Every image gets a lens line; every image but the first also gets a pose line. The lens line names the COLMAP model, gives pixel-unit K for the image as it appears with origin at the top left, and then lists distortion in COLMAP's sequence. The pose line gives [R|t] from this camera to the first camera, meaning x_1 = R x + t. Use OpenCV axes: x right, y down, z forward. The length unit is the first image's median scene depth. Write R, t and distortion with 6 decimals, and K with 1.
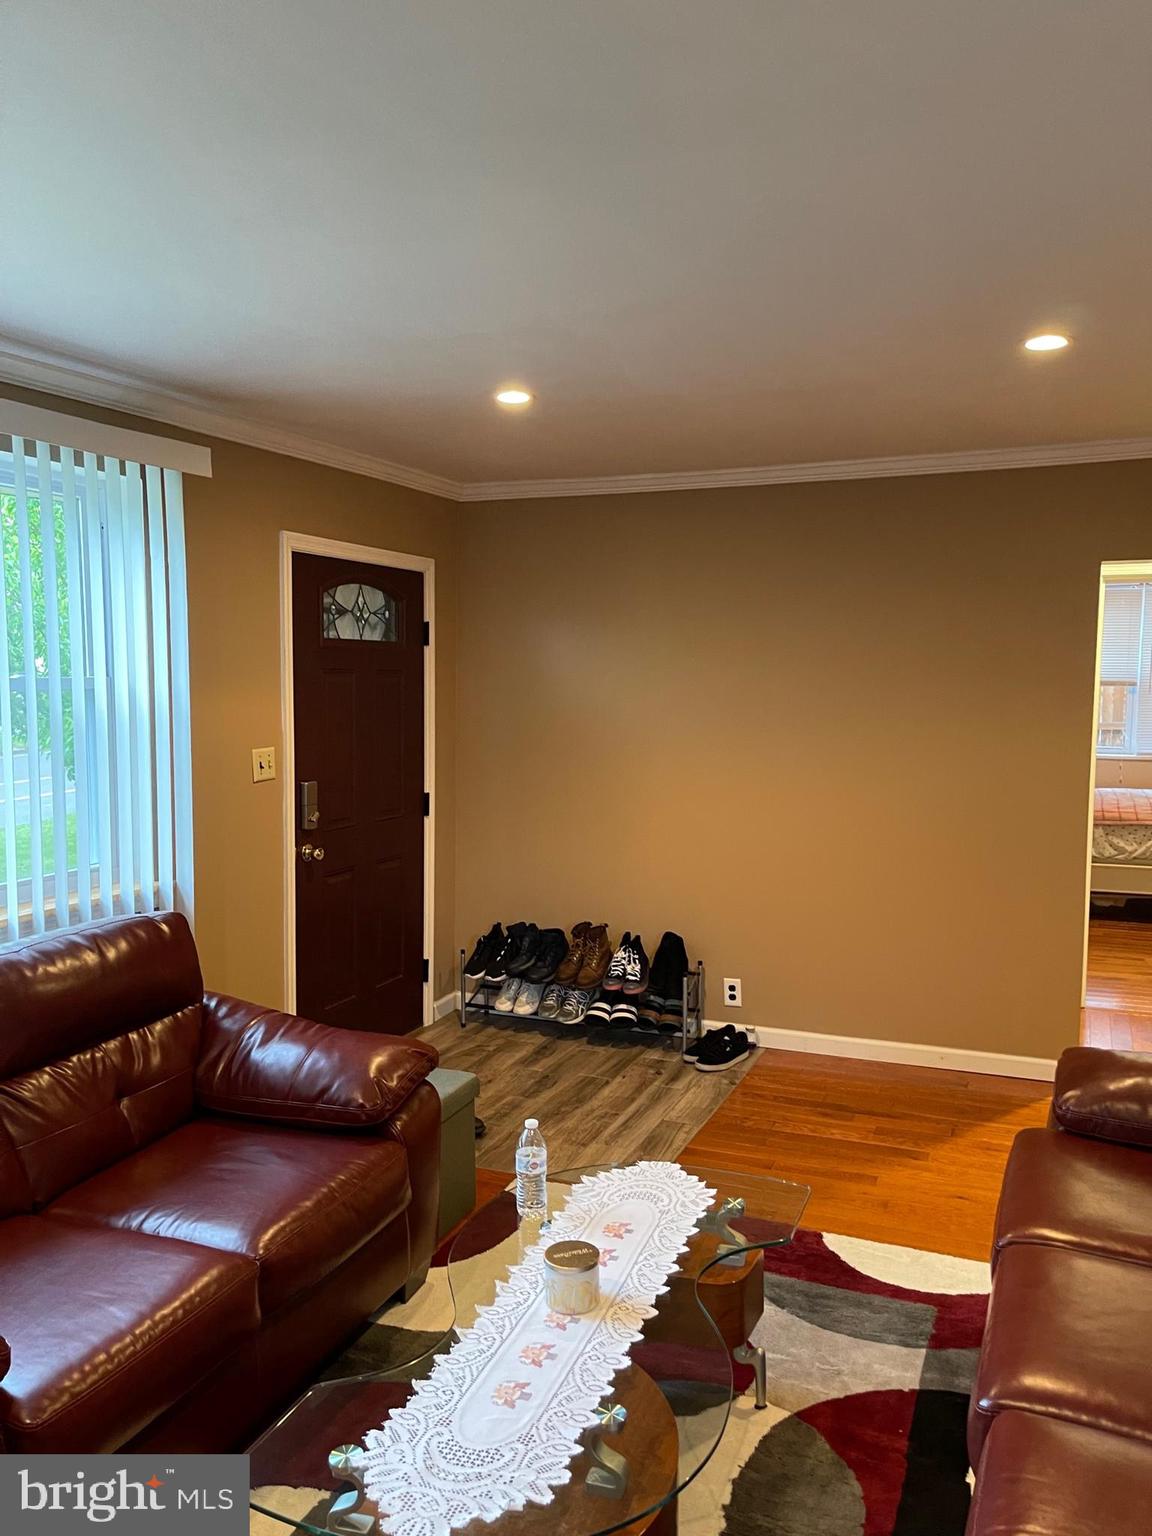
lens RADIAL K [[1176.0, 0, 575.2], [0, 1176.0, 768.1], [0, 0, 1]] dist [0.065364, -0.084067]
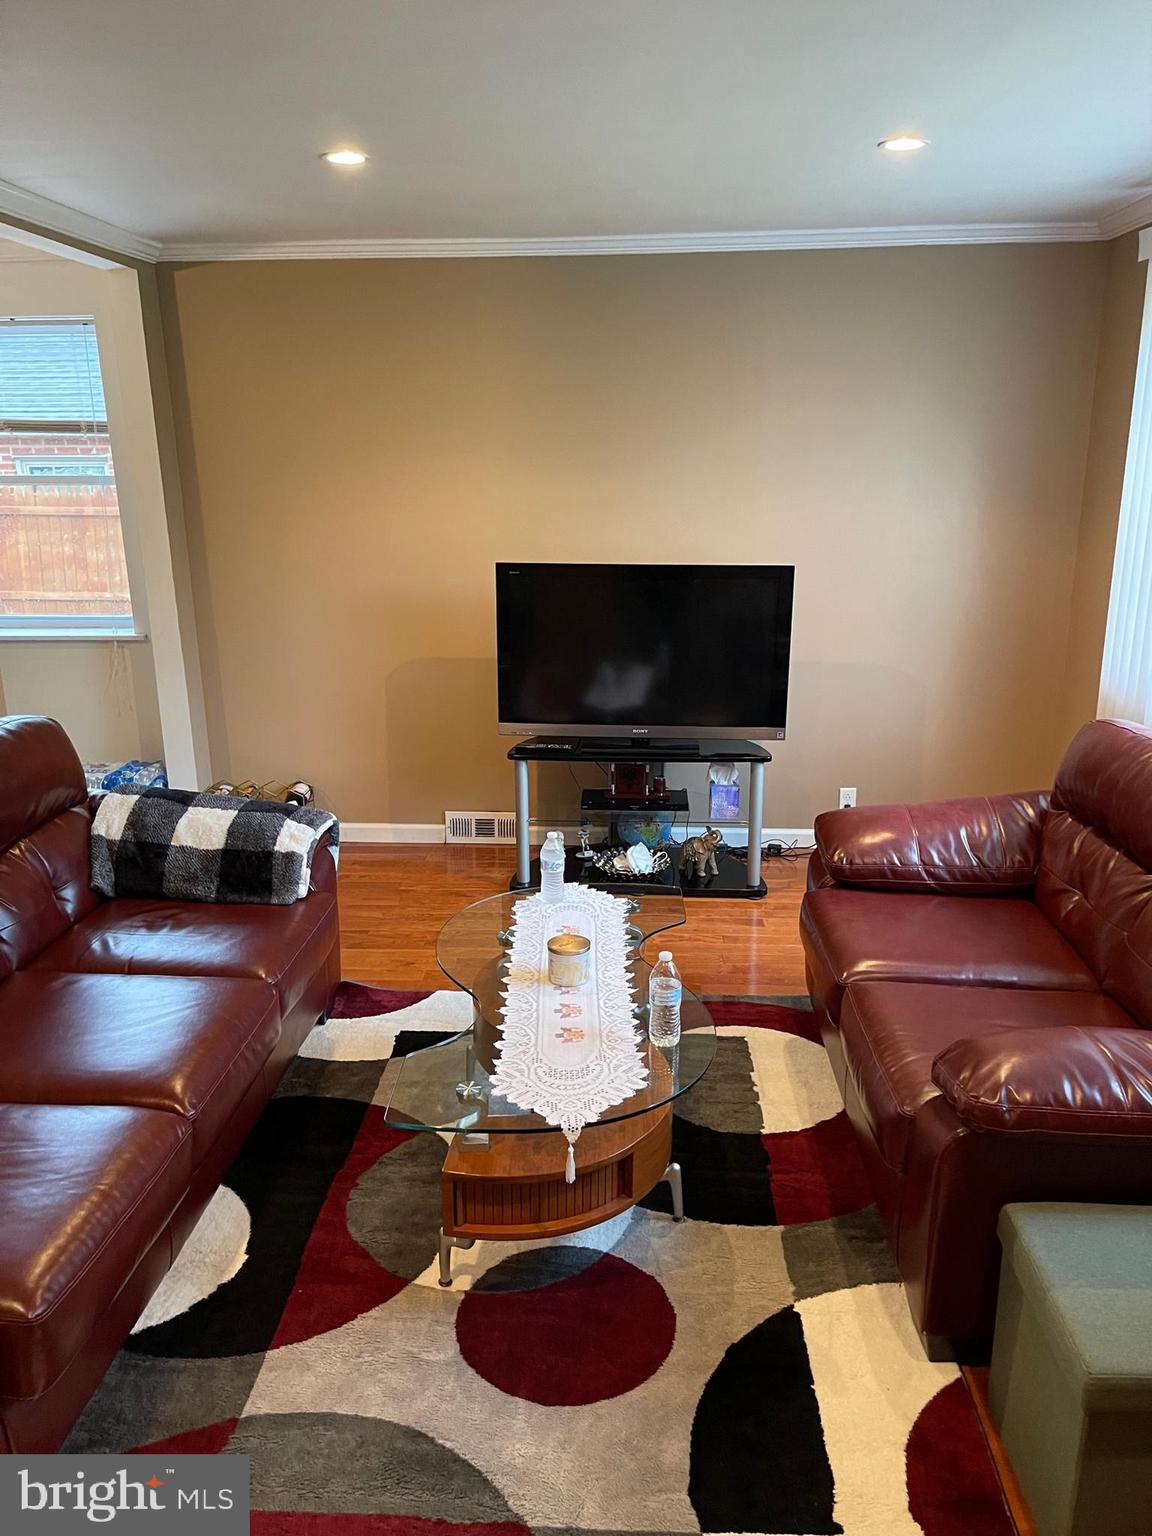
lens RADIAL K [[1176.0, 0, 579.9], [0, 1176.0, 773.3], [0, 0, 1]] dist [0.065364, -0.084067]
pose [[-0.940068, 0.095351, -0.327383, 0.279620], [-0.015006, 0.947608, 0.319082, -0.125933], [0.340656, 0.304871, -0.889386, 1.505530]]
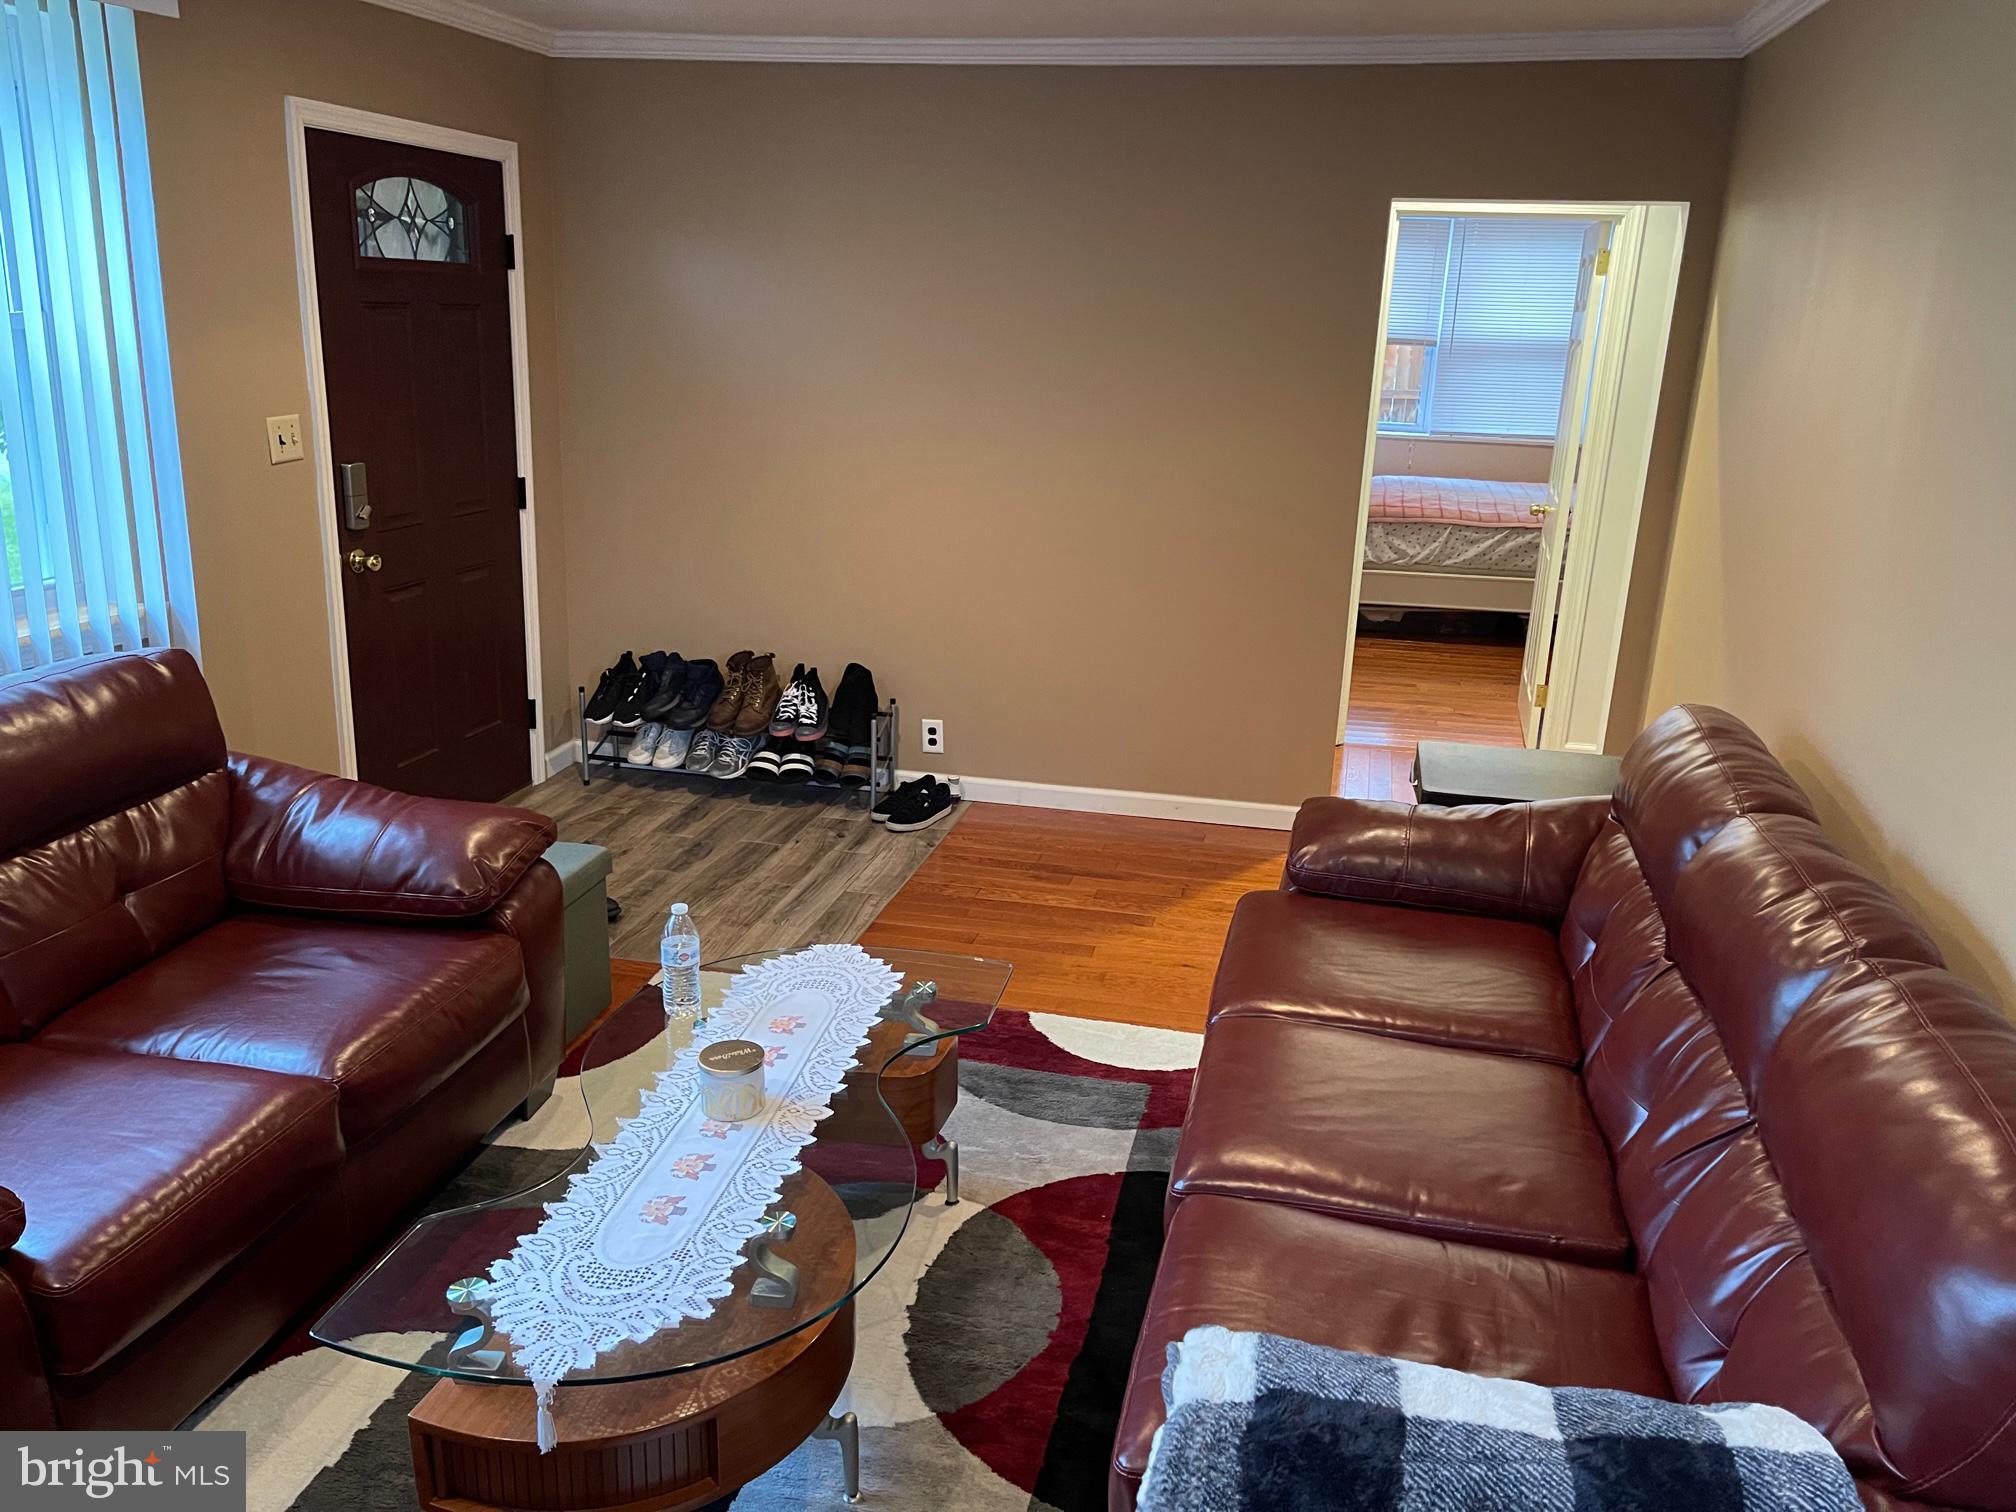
lens RADIAL K [[1543.6, 0, 1016.4], [0, 1543.6, 747.9], [0, 0, 1]] dist [0.065364, -0.084067]
pose [[0.983754, -0.018096, 0.178606, 0.002333], [-0.018205, 0.979722, 0.199535, -0.023228], [-0.178595, -0.199545, 0.963476, -0.047246]]
